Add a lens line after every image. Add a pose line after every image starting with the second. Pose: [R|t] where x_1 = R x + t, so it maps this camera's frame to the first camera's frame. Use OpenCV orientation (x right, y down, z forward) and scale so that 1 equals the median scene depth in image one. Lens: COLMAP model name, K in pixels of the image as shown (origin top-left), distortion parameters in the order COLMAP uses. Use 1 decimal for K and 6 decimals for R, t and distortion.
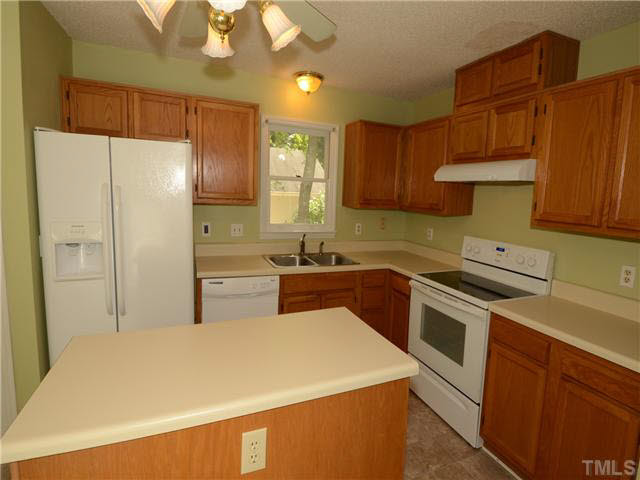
lens RADIAL K [[342.6, 0, 320.7], [0, 342.6, 230.6], [0, 0, 1]] dist [0.028638, -0.000103]
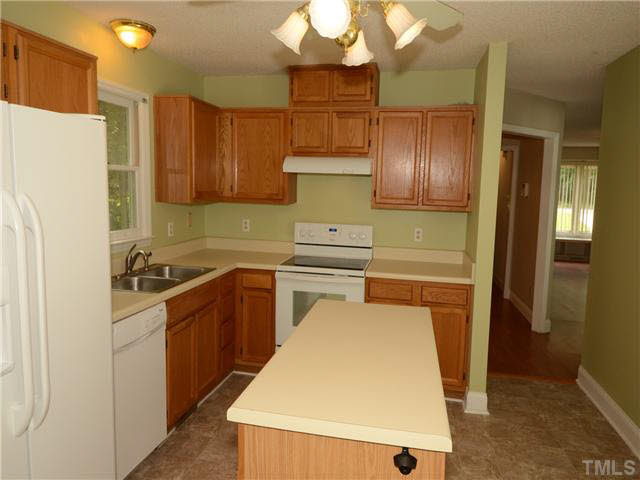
lens RADIAL K [[455.0, 0, 321.1], [0, 455.0, 227.2], [0, 0, 1]] dist [0.049390, -0.001743]
pose [[0.530792, -0.111255, 0.840168, -0.803583], [0.097489, 0.992781, 0.069873, -0.067341], [-0.841877, 0.044819, 0.537806, 0.192396]]
